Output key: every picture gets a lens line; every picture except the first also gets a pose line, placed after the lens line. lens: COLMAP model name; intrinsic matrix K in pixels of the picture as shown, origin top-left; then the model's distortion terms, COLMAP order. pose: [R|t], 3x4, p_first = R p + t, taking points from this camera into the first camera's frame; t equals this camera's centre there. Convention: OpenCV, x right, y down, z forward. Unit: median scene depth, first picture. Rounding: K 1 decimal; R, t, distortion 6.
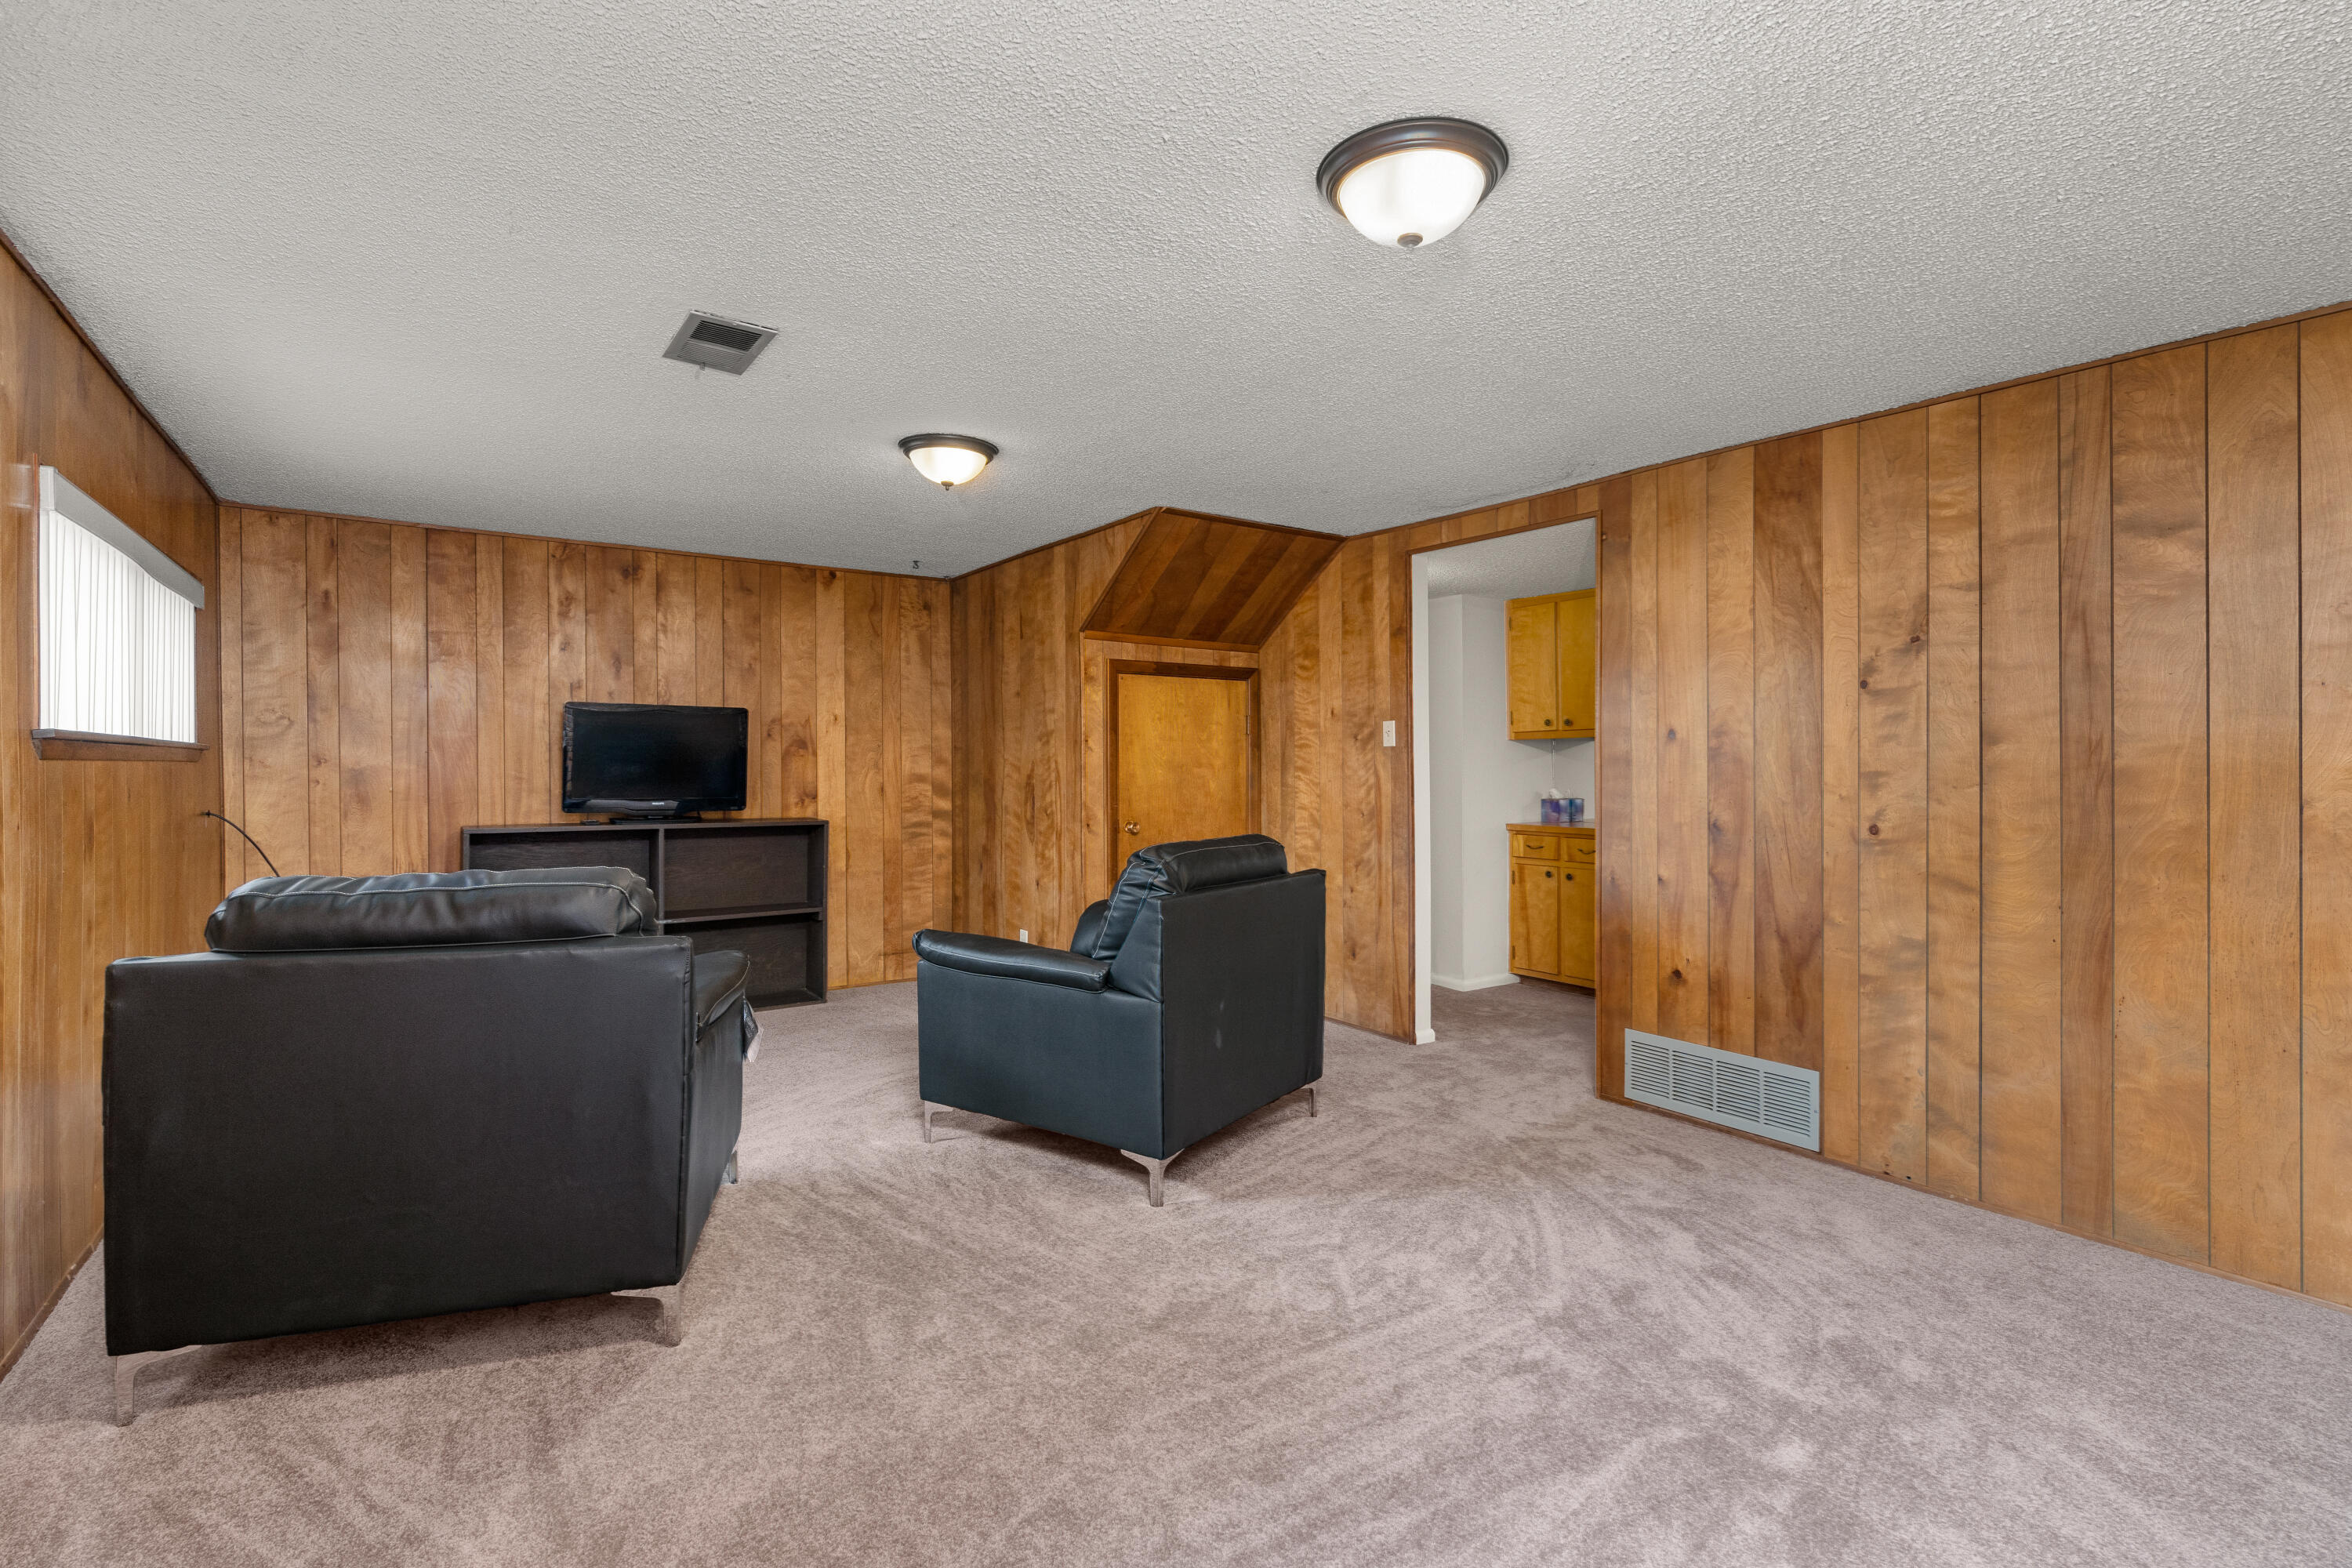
lens RADIAL K [[1056.5, 0, 1176.2], [0, 1056.5, 772.6], [0, 0, 1]] dist [0.001434, -0.000148]
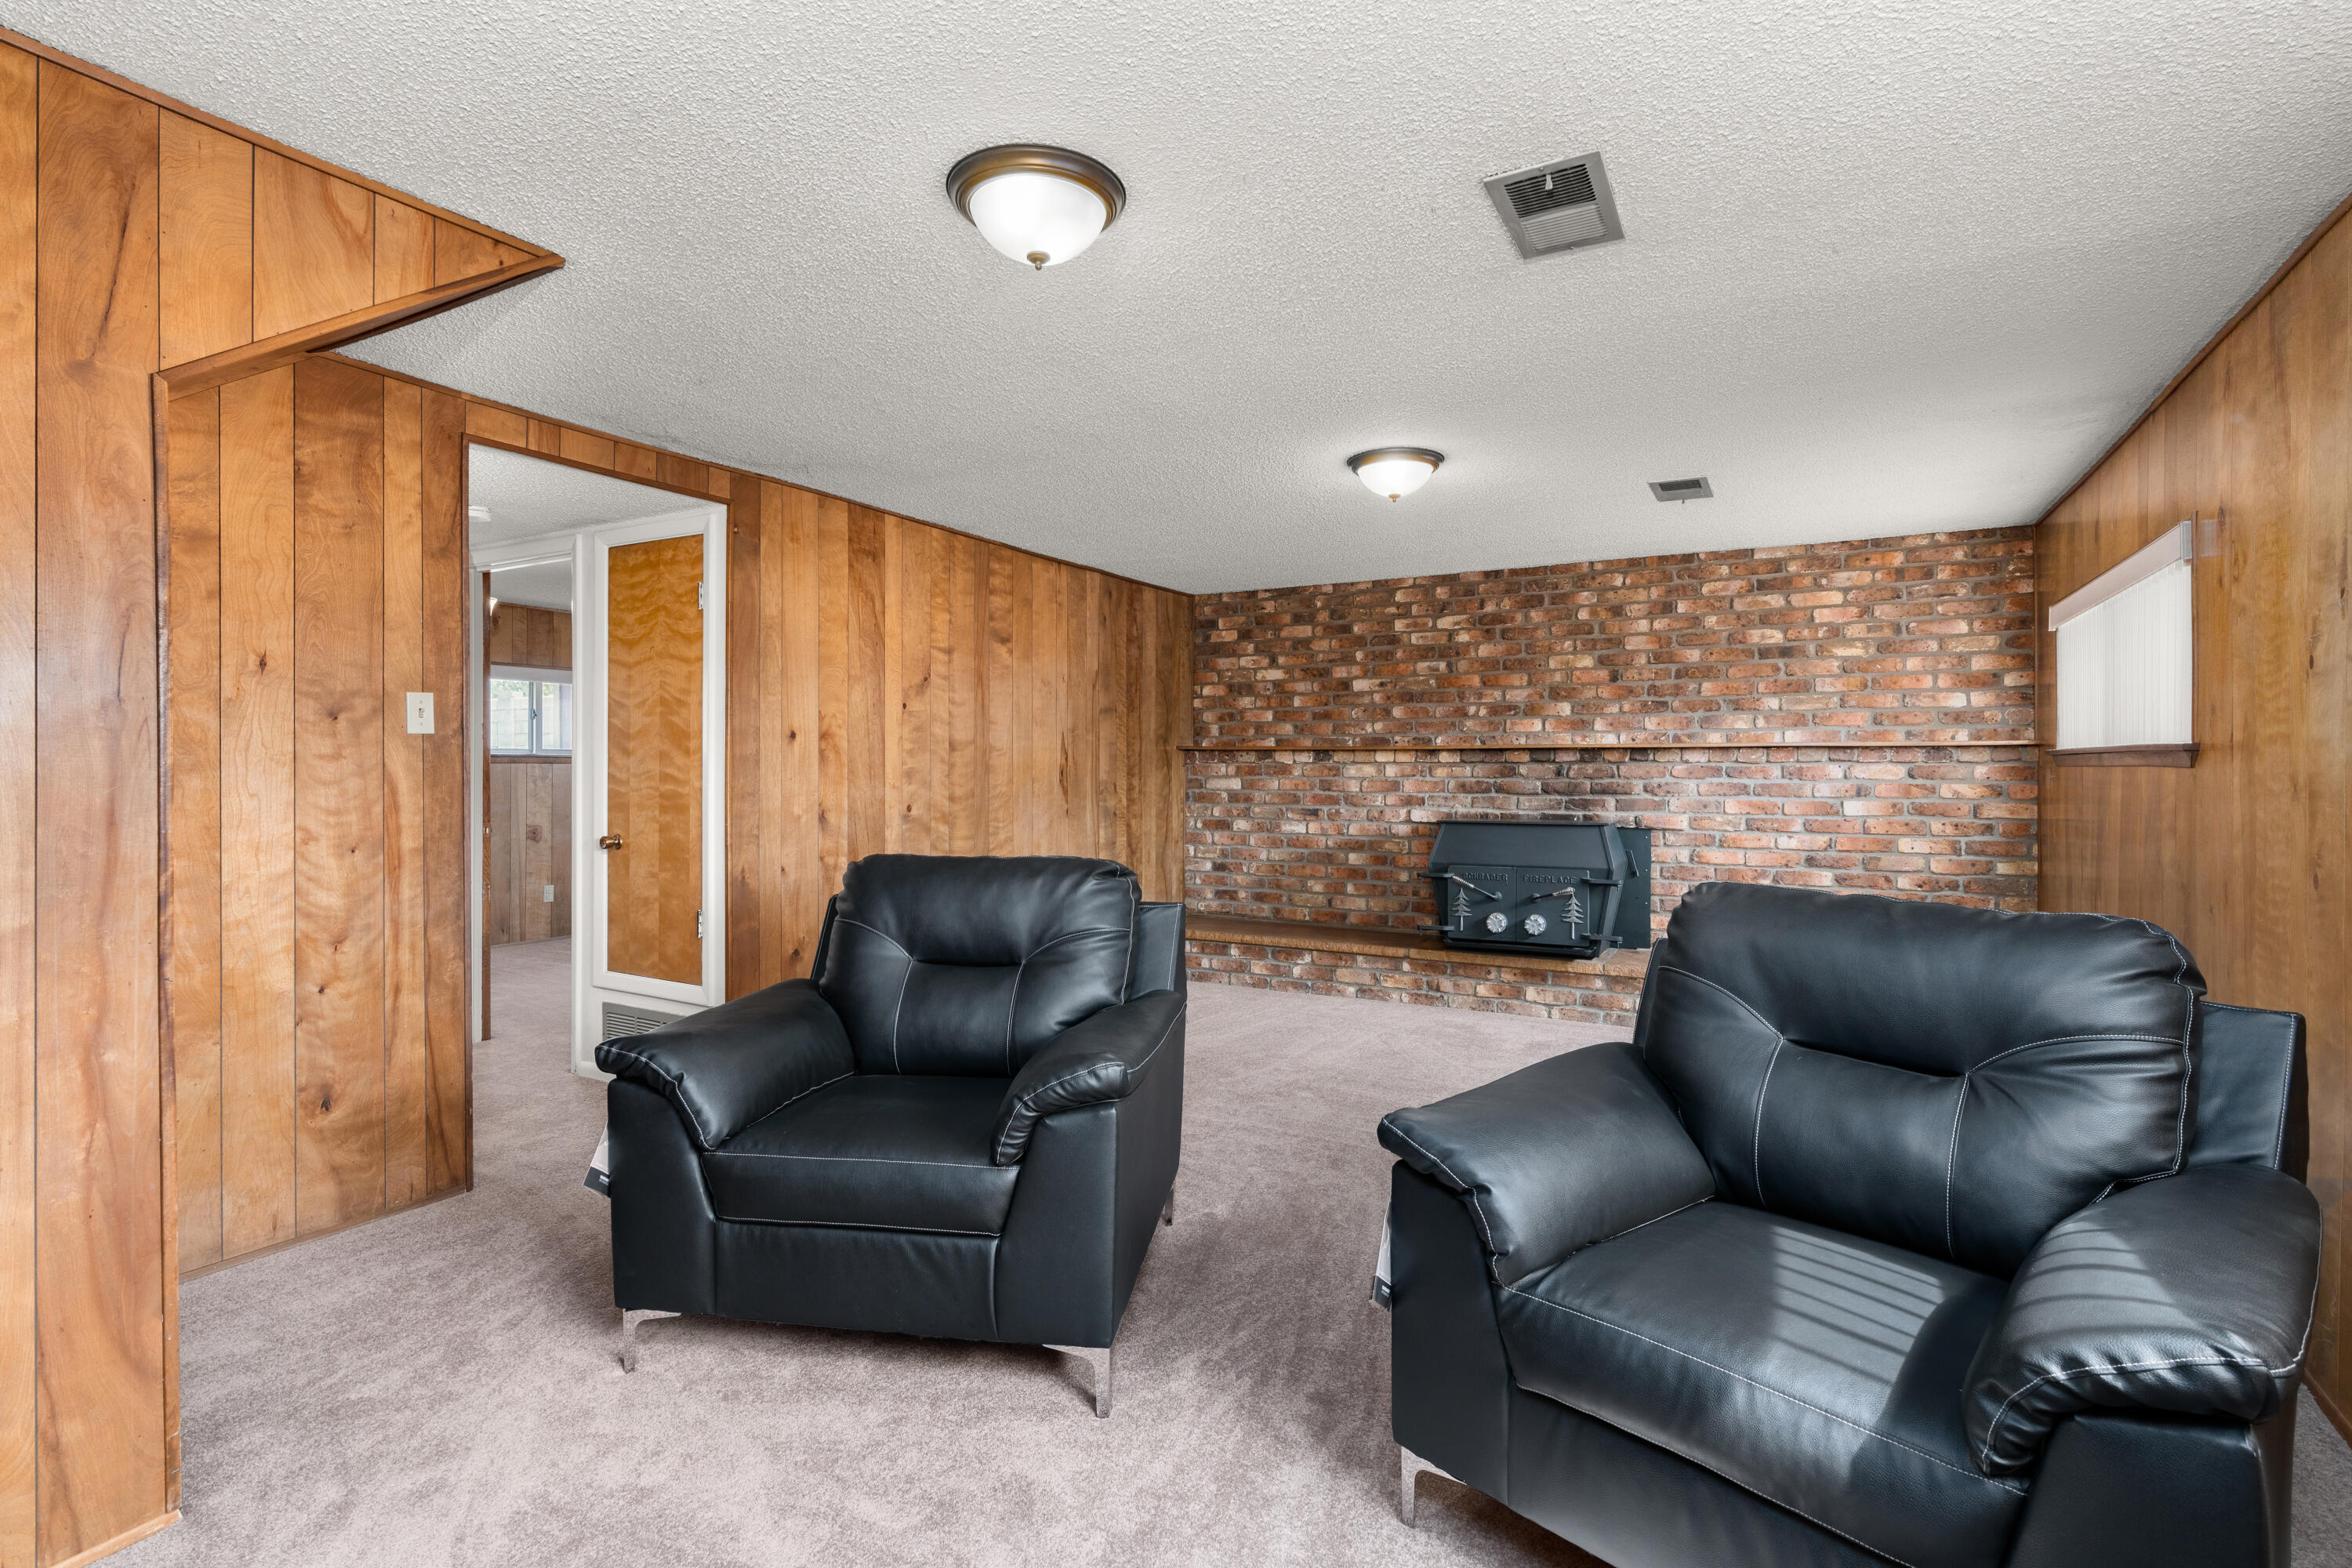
lens RADIAL K [[1125.4, 0, 1180.8], [0, 1125.4, 772.2], [0, 0, 1]] dist [0.000767, 0.000239]
pose [[-0.426591, -0.008424, 0.904405, -0.722195], [0.005539, 0.999914, 0.011926, -0.009714], [-0.904428, 0.010098, -0.426507, 1.092507]]
